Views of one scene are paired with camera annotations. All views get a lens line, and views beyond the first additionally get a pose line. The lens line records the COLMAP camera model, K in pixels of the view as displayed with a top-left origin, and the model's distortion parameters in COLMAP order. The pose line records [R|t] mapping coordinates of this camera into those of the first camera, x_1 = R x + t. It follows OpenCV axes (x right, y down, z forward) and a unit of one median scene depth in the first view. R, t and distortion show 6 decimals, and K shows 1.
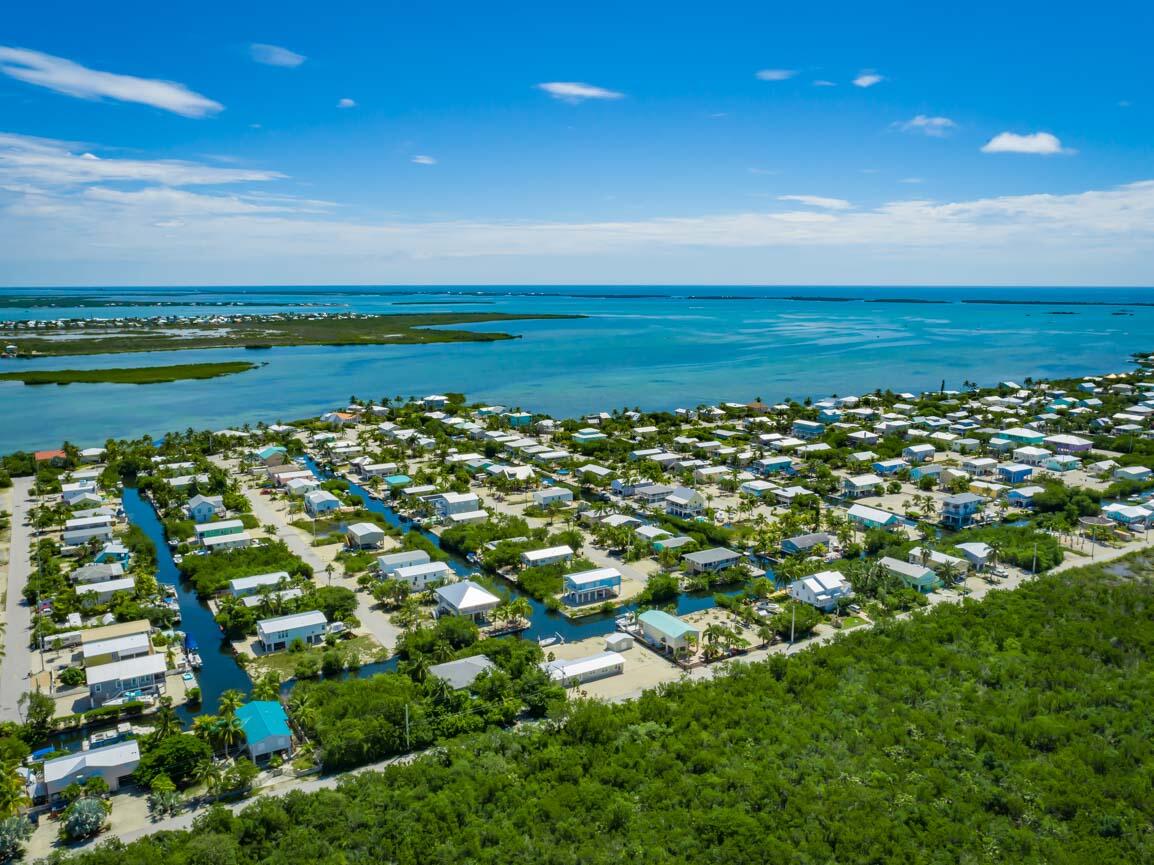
lens RADIAL K [[891.3, 0, 582.3], [0, 891.3, 431.8], [0, 0, 1]] dist [-0.012094, 0.010800]
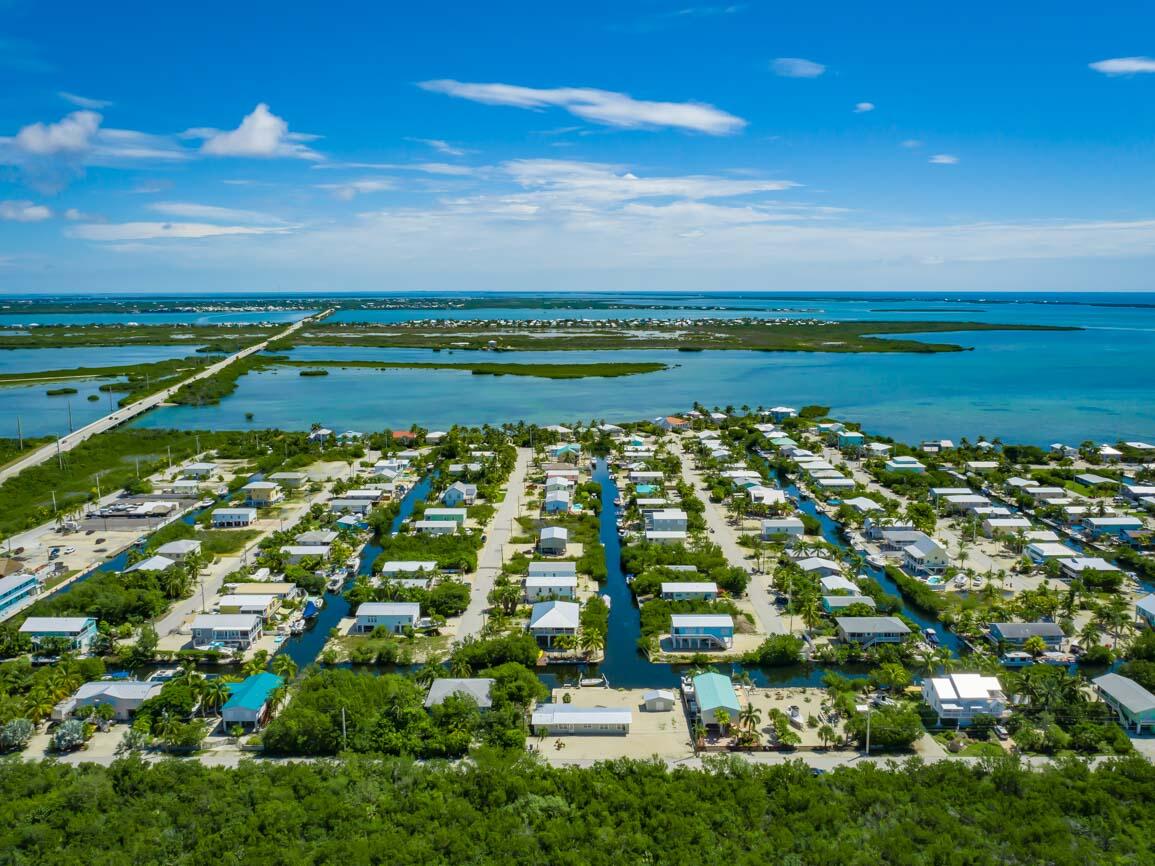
lens RADIAL K [[892.1, 0, 582.8], [0, 892.1, 432.3], [0, 0, 1]] dist [-0.012094, 0.010800]
pose [[0.856738, 0.083366, -0.508970, 0.293536], [-0.086385, 0.996104, 0.017745, -0.025768], [0.508467, 0.028765, 0.860601, 0.148222]]
